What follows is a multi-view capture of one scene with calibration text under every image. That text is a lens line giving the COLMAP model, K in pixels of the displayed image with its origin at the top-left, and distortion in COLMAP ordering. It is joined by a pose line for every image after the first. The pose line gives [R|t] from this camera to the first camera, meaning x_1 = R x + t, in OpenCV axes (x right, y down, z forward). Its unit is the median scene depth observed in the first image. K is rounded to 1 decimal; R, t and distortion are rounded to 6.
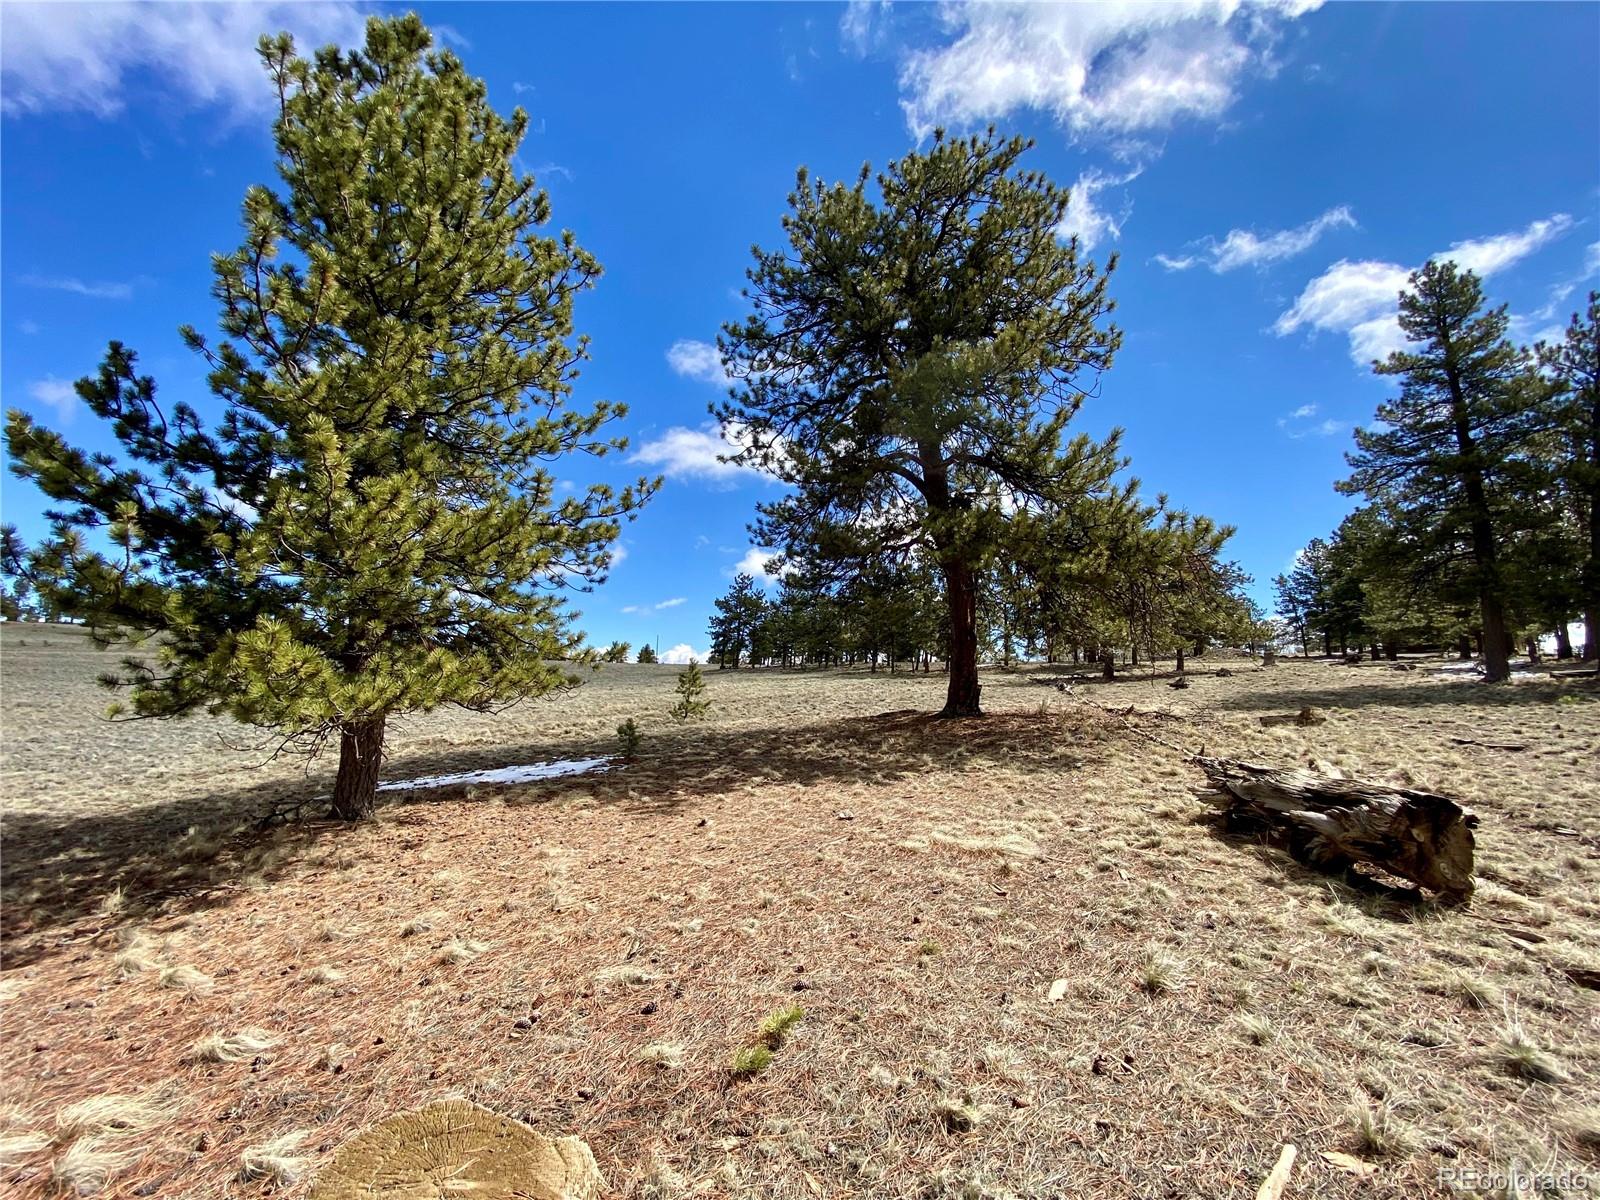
lens RADIAL K [[670.0, 0, 803.2], [0, 670.0, 593.6], [0, 0, 1]] dist [-0.013404, -0.004880]
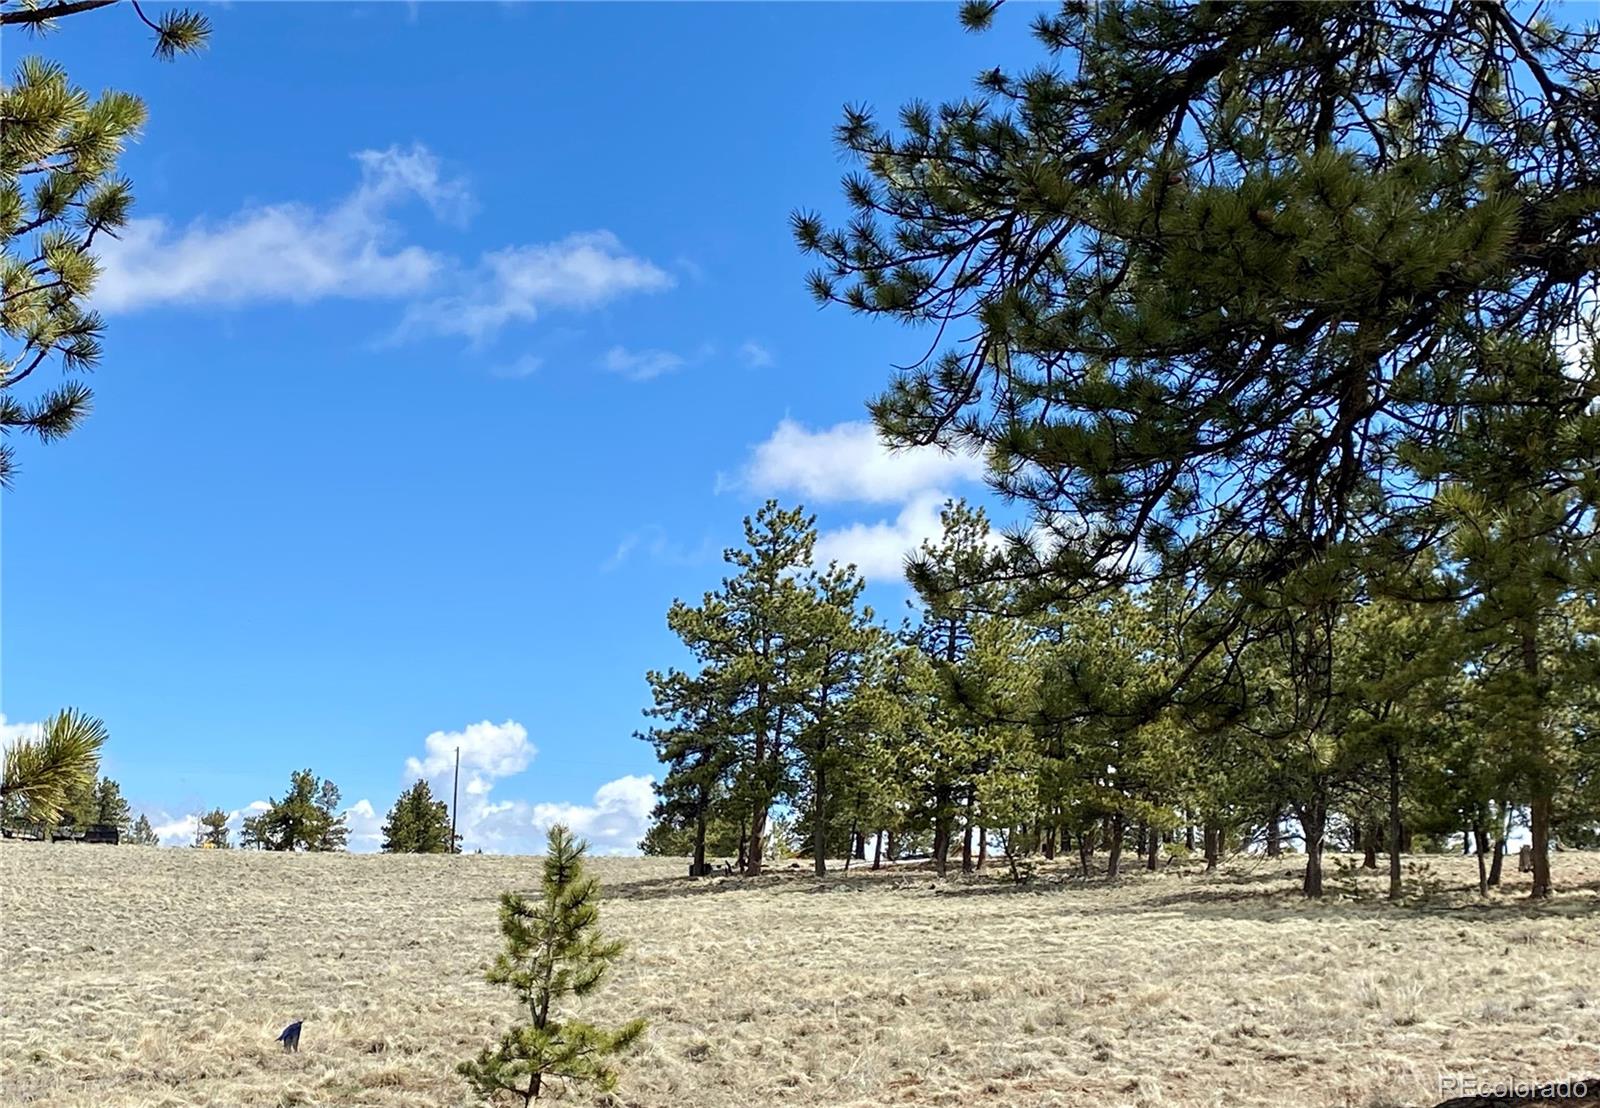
lens RADIAL K [[2504.0, 0, 790.9], [0, 2504.0, 551.0], [0, 0, 1]] dist [0.123596, 0.000000]
pose [[0.996509, -0.009442, -0.082944, -0.020219], [0.008059, 0.999823, -0.016999, 0.020447], [0.083090, 0.016271, 0.996409, 0.186060]]
